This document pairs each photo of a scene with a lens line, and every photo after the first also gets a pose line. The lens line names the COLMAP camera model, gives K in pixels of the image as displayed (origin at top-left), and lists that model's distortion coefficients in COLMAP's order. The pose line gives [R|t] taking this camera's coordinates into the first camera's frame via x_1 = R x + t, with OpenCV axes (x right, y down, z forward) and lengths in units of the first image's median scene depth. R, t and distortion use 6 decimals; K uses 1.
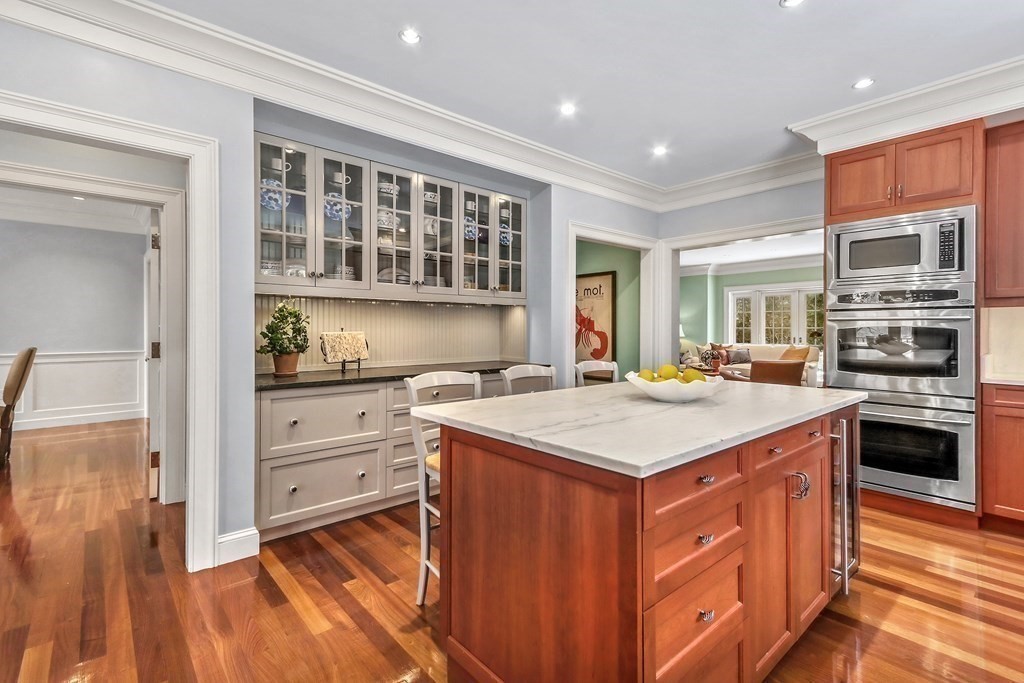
lens RADIAL K [[475.2, 0, 511.6], [0, 475.2, 327.1], [0, 0, 1]] dist [0.020459, -0.000710]
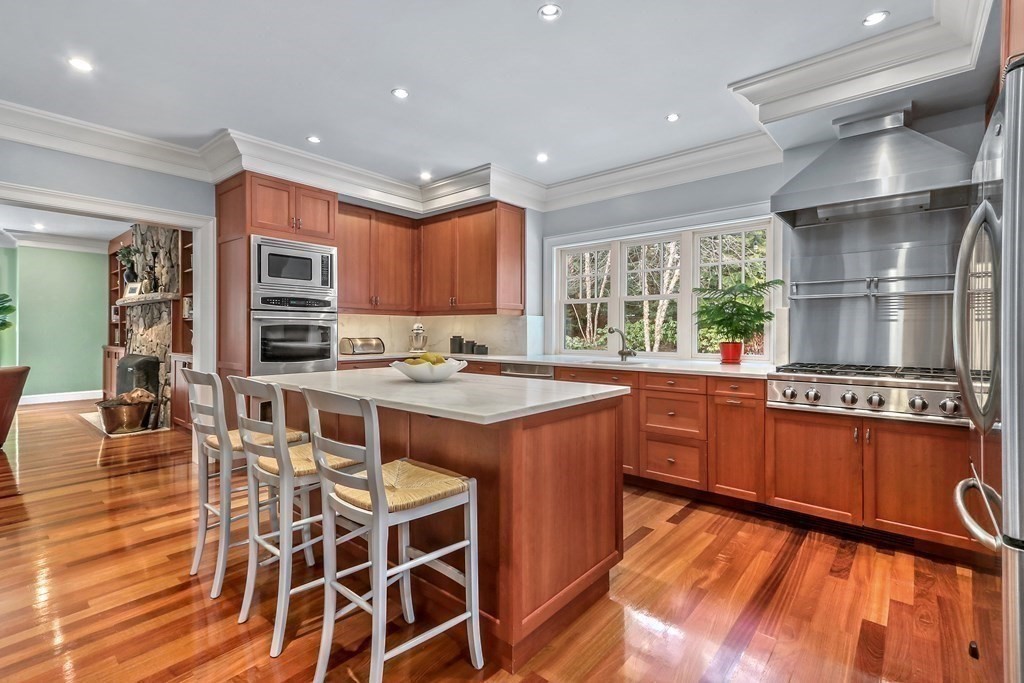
lens RADIAL K [[469.5, 0, 512.8], [0, 469.5, 329.4], [0, 0, 1]] dist [0.022007, -0.000012]
pose [[-0.140431, 0.001517, 0.990089, -0.543853], [-0.005223, 0.999984, -0.002273, 0.010961], [-0.990077, -0.005490, -0.140421, 0.563995]]
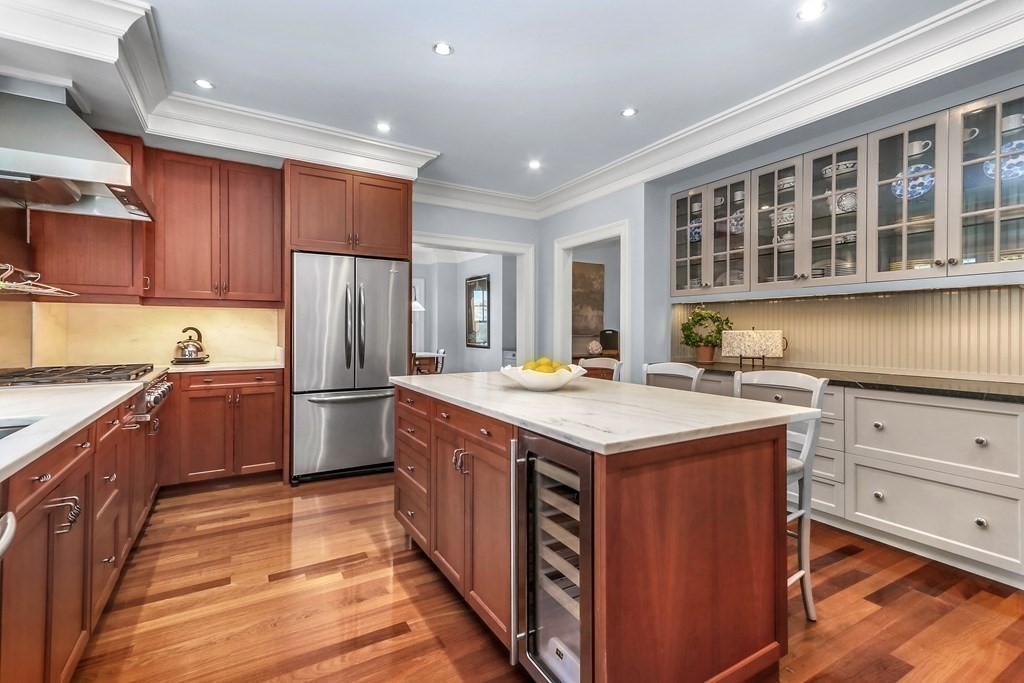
lens RADIAL K [[469.5, 0, 512.8], [0, 469.5, 329.4], [0, 0, 1]] dist [0.022007, -0.000012]
pose [[-0.185905, -0.001412, -0.982567, 0.851681], [0.001573, 0.999997, -0.001734, 0.008295], [0.982566, -0.001868, -0.185903, 0.672925]]
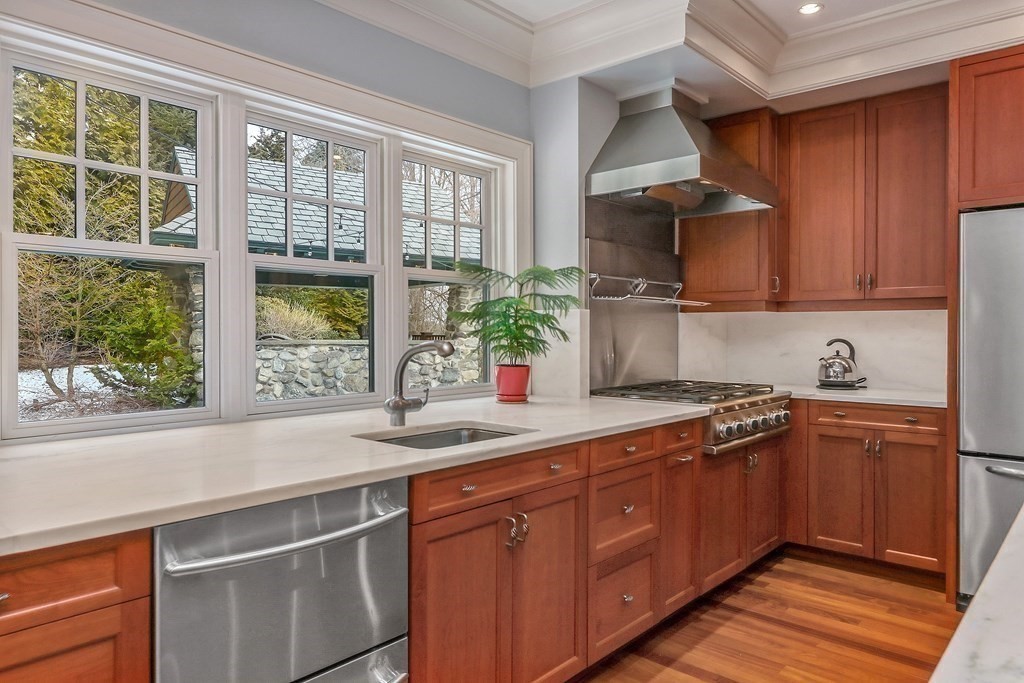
lens RADIAL K [[667.8, 0, 513.3], [0, 667.8, 332.9], [0, 0, 1]] dist [-0.005063, -0.003118]
pose [[-0.992772, -0.005233, -0.119901, 0.595601], [-0.004778, 0.999980, -0.004076, -0.002790], [0.119920, -0.003473, -0.992777, 0.797105]]
